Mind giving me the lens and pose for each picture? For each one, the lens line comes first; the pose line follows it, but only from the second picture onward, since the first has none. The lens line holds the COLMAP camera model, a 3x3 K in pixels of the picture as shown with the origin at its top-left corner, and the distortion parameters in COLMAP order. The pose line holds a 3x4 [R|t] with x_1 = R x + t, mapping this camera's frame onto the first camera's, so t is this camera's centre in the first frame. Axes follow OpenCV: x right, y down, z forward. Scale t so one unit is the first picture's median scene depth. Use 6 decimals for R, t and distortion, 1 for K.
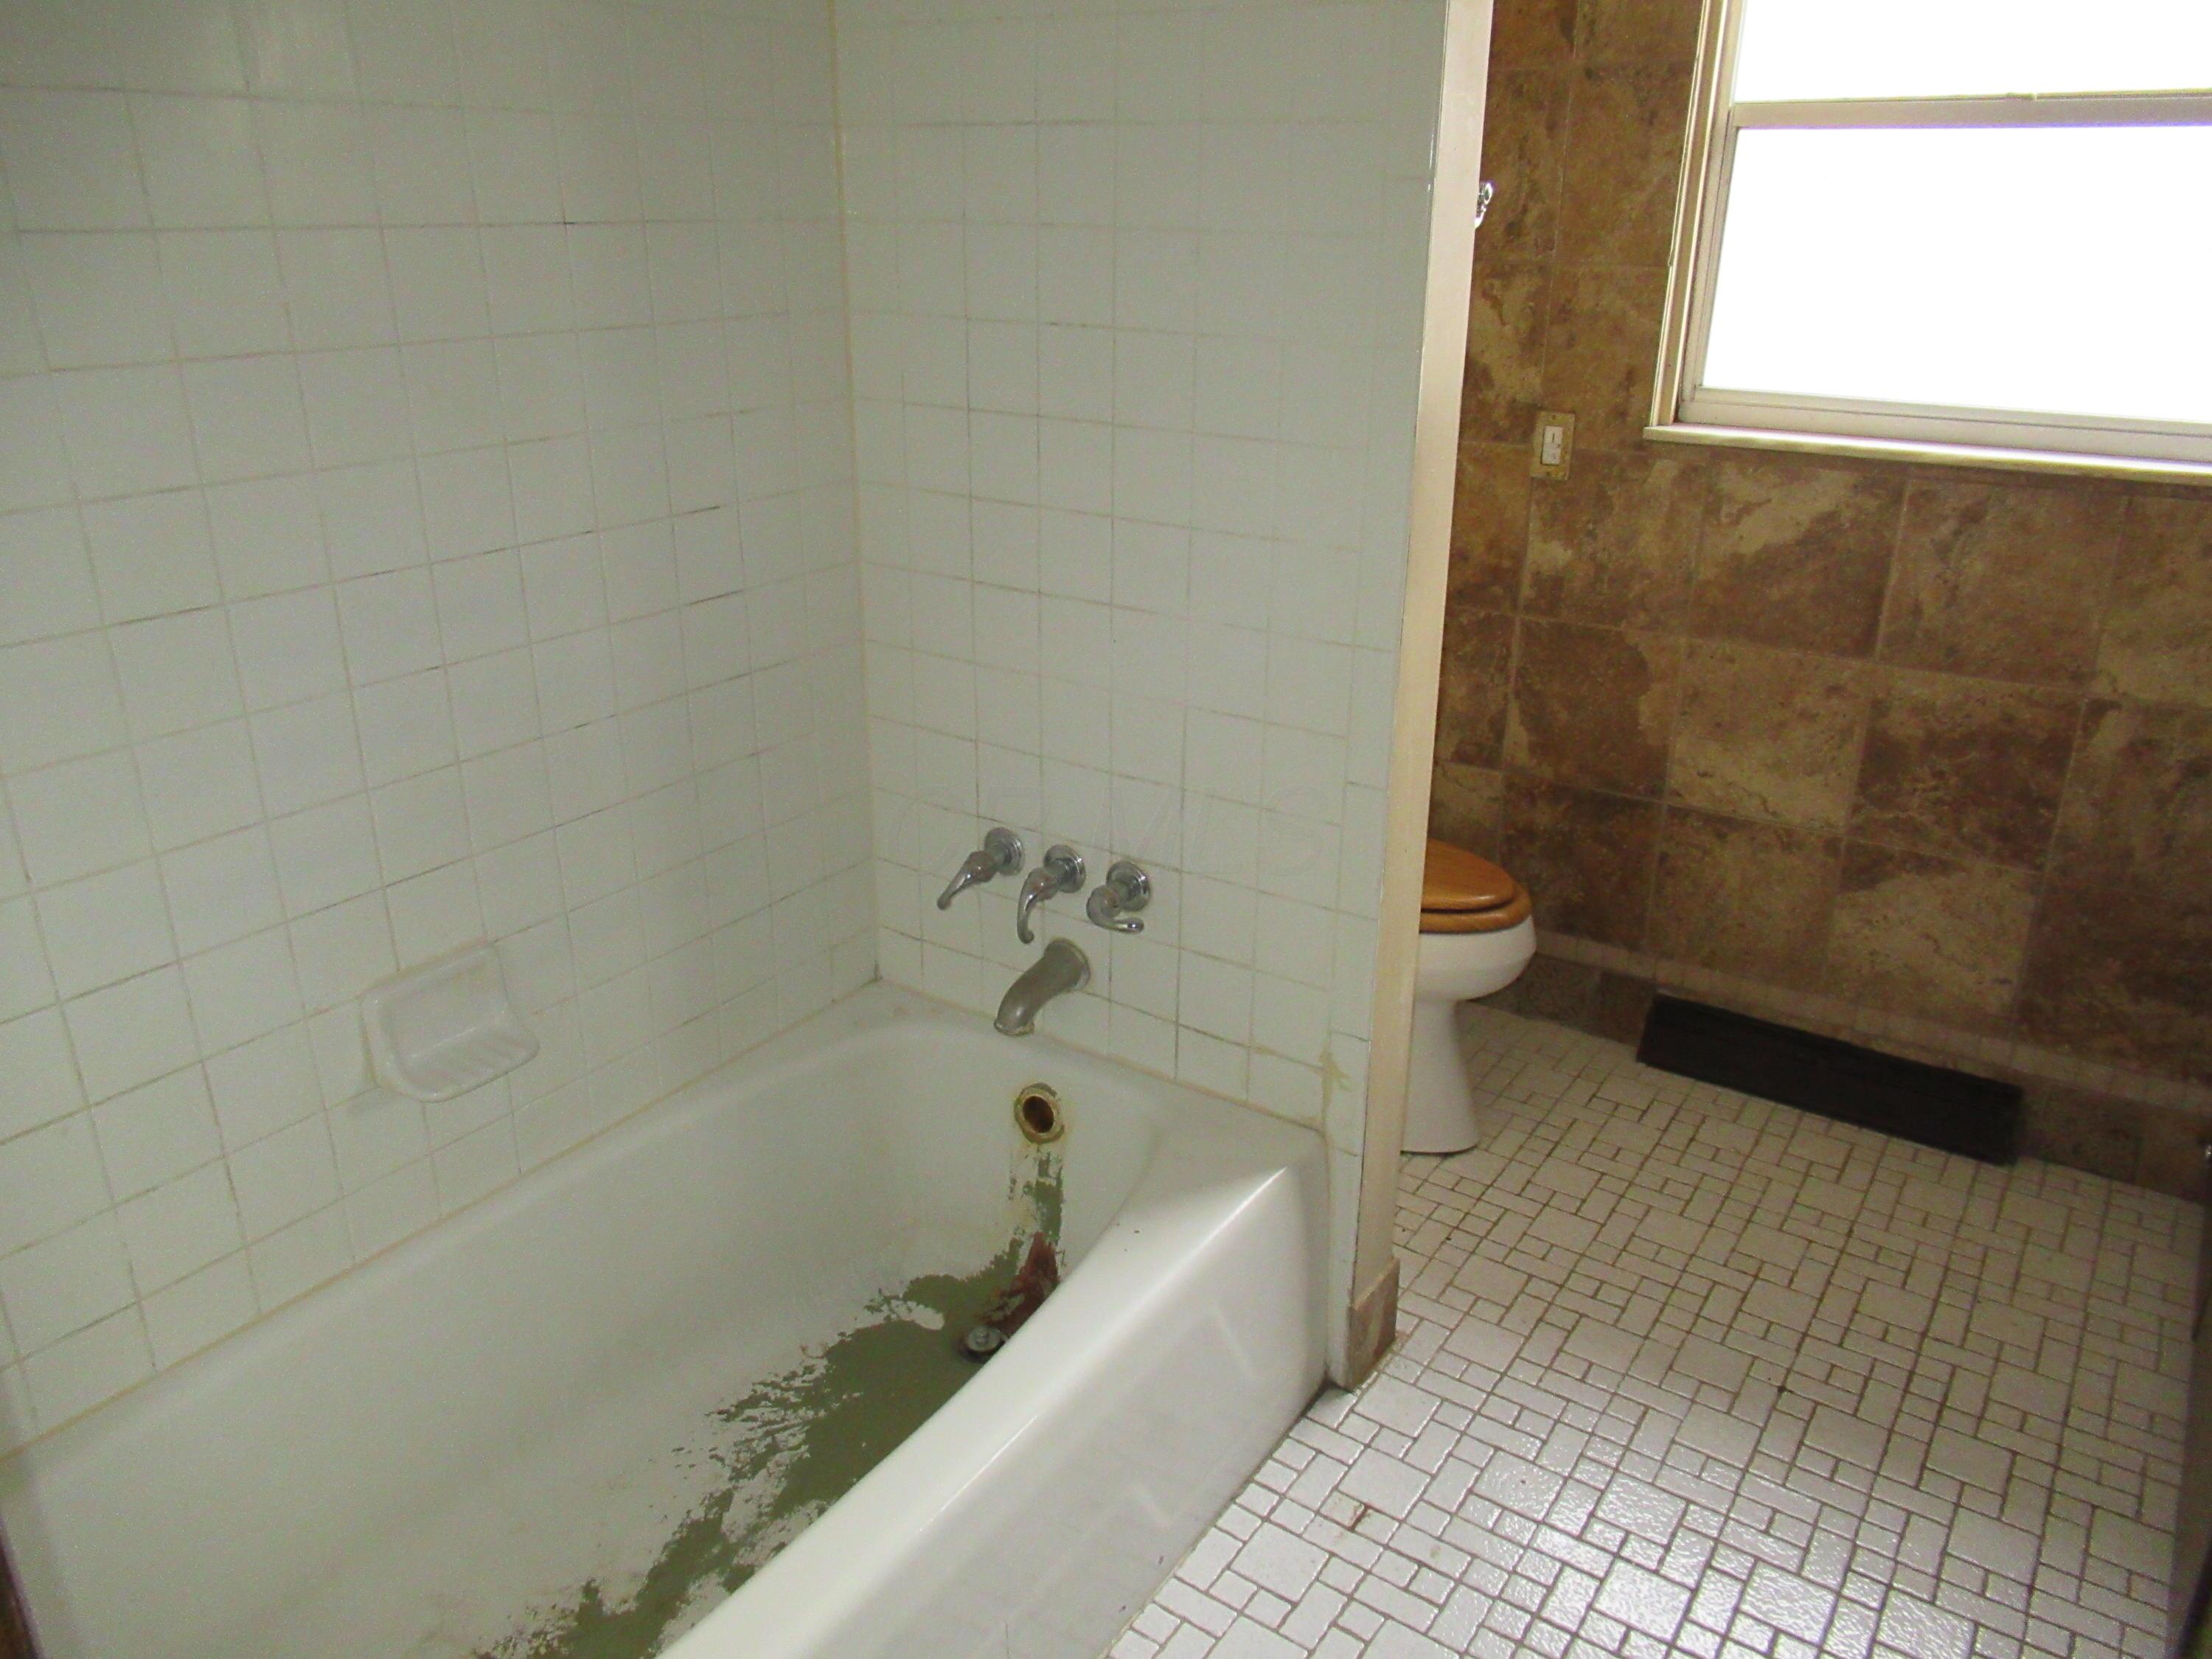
lens RADIAL K [[1636.0, 0, 1103.3], [0, 1636.0, 841.3], [0, 0, 1]] dist [-0.014265, 0.008955]
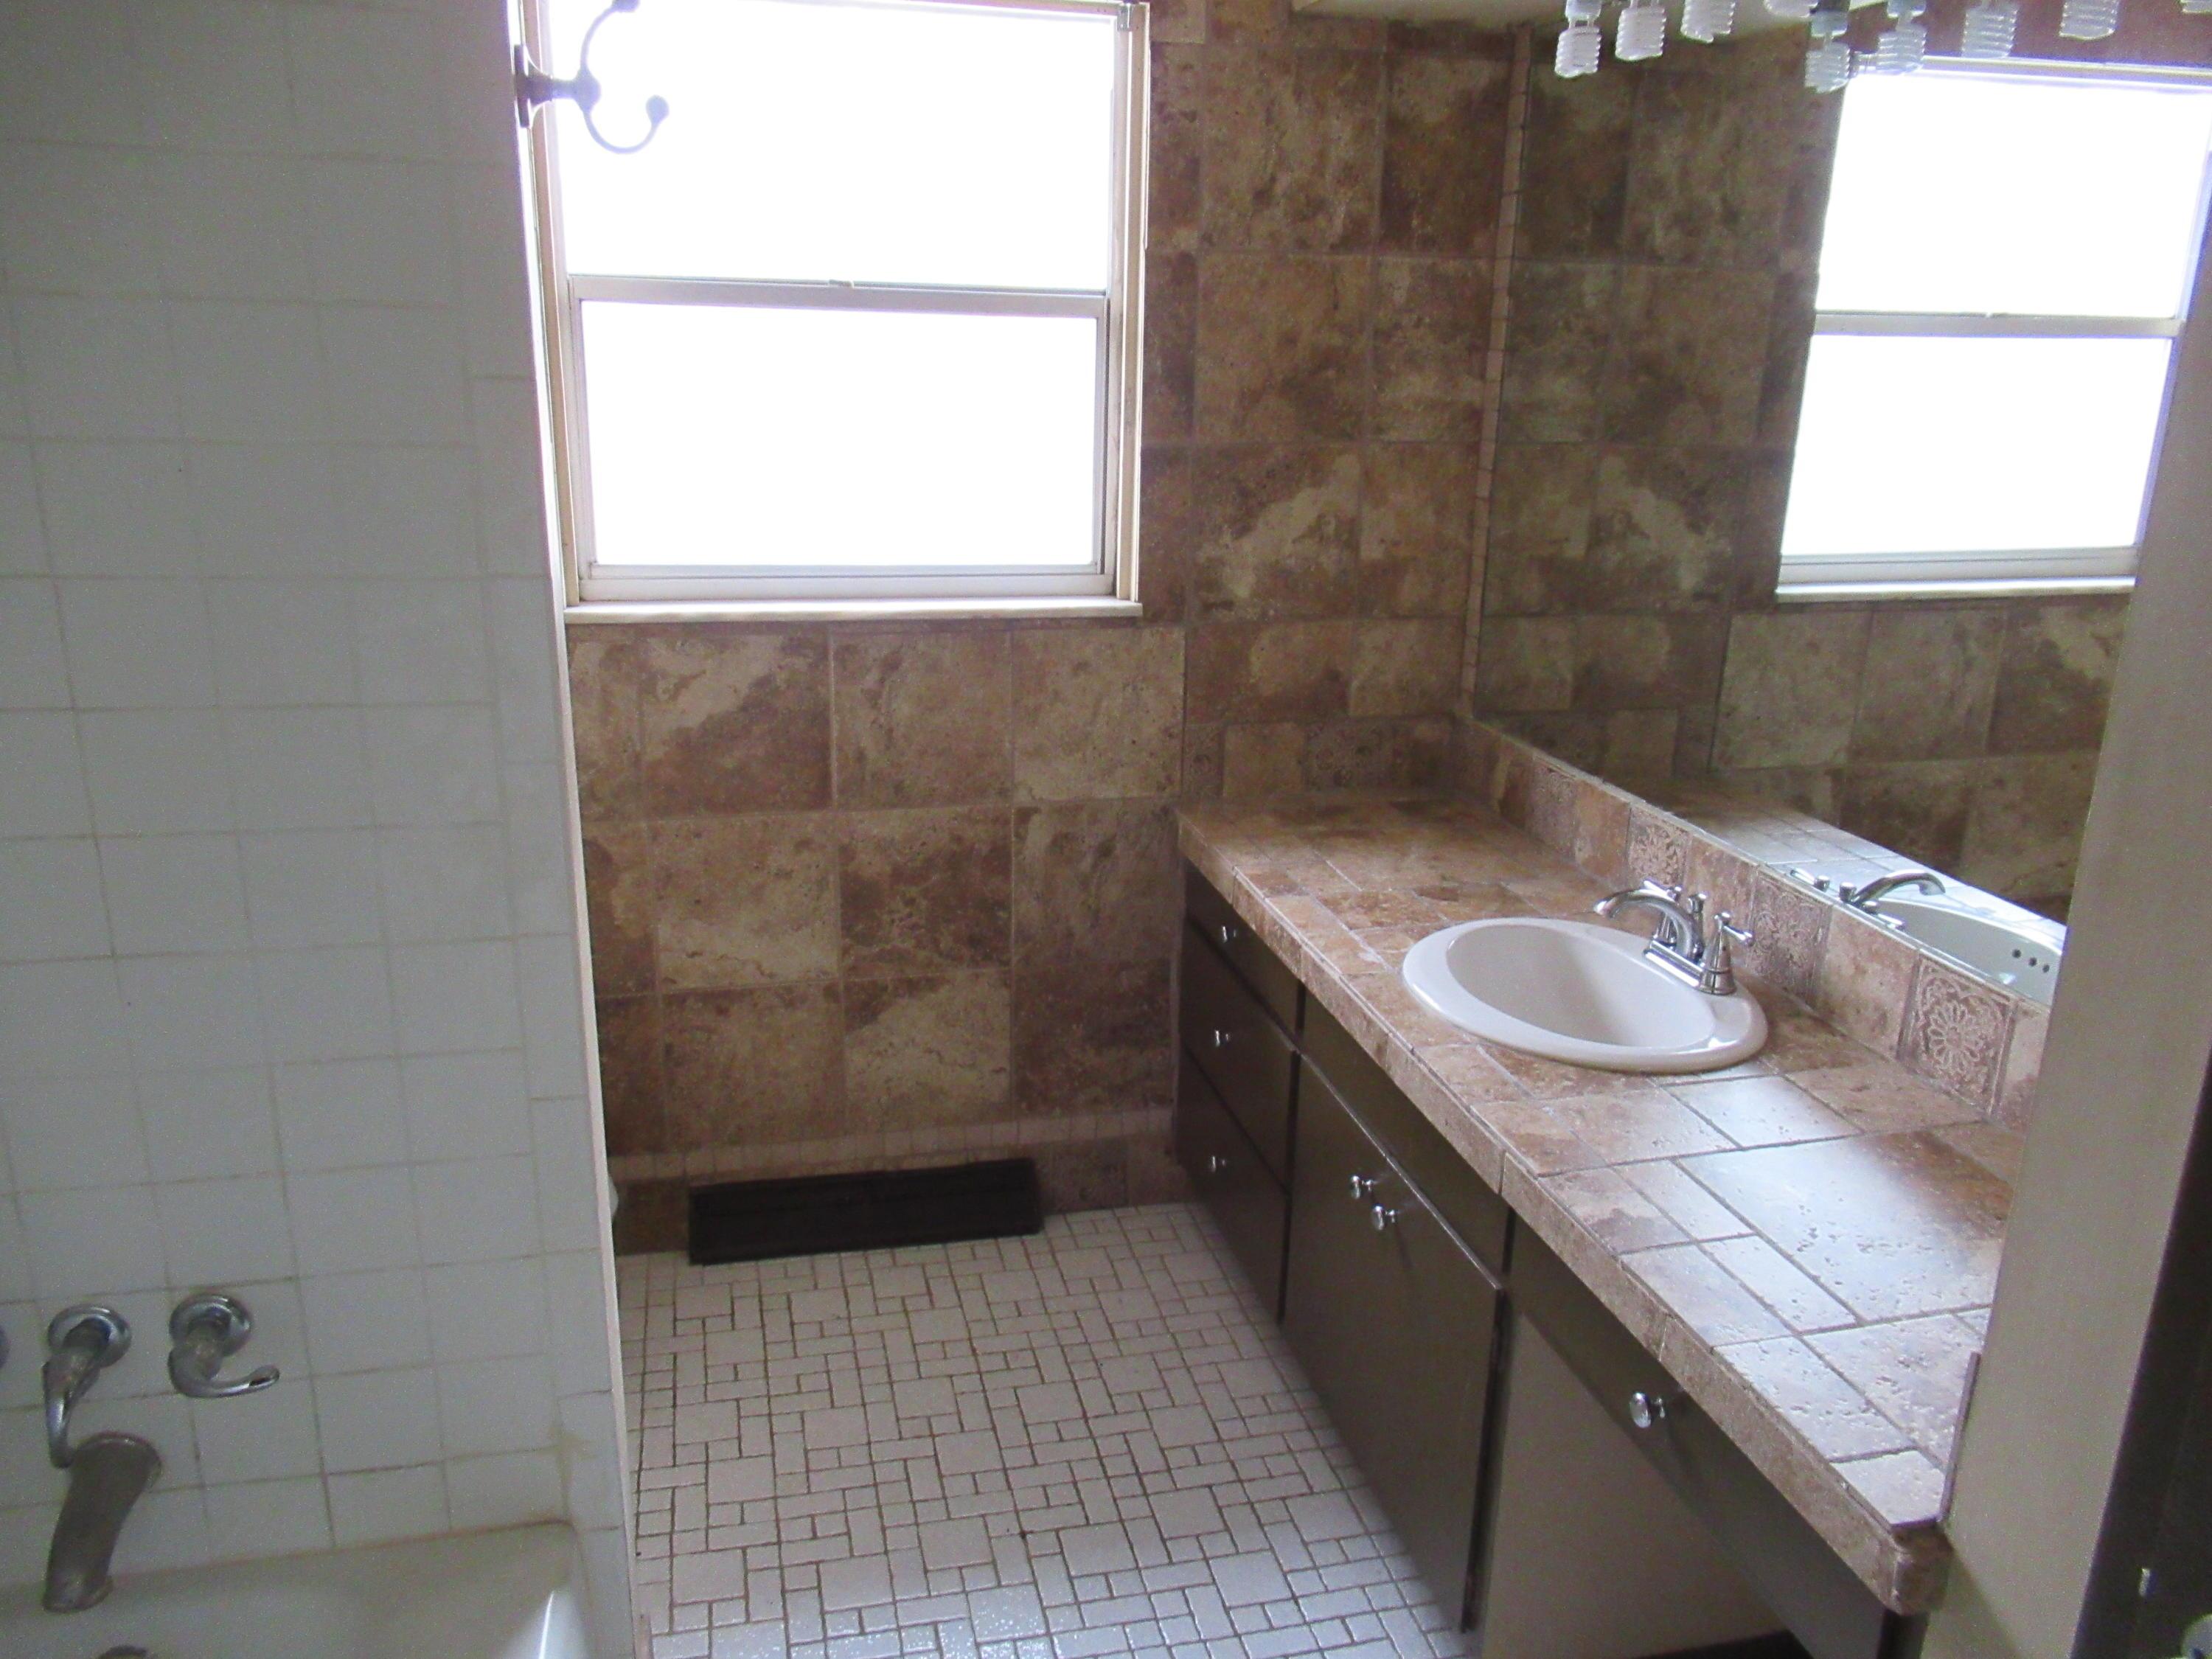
lens RADIAL K [[1636.0, 0, 1106.5], [0, 1636.0, 840.8], [0, 0, 1]] dist [-0.014265, 0.008955]
pose [[0.671797, -0.200950, 0.712957, -0.153262], [0.251647, 0.967169, 0.035482, -0.085227], [-0.696680, 0.155576, 0.700310, 0.159102]]
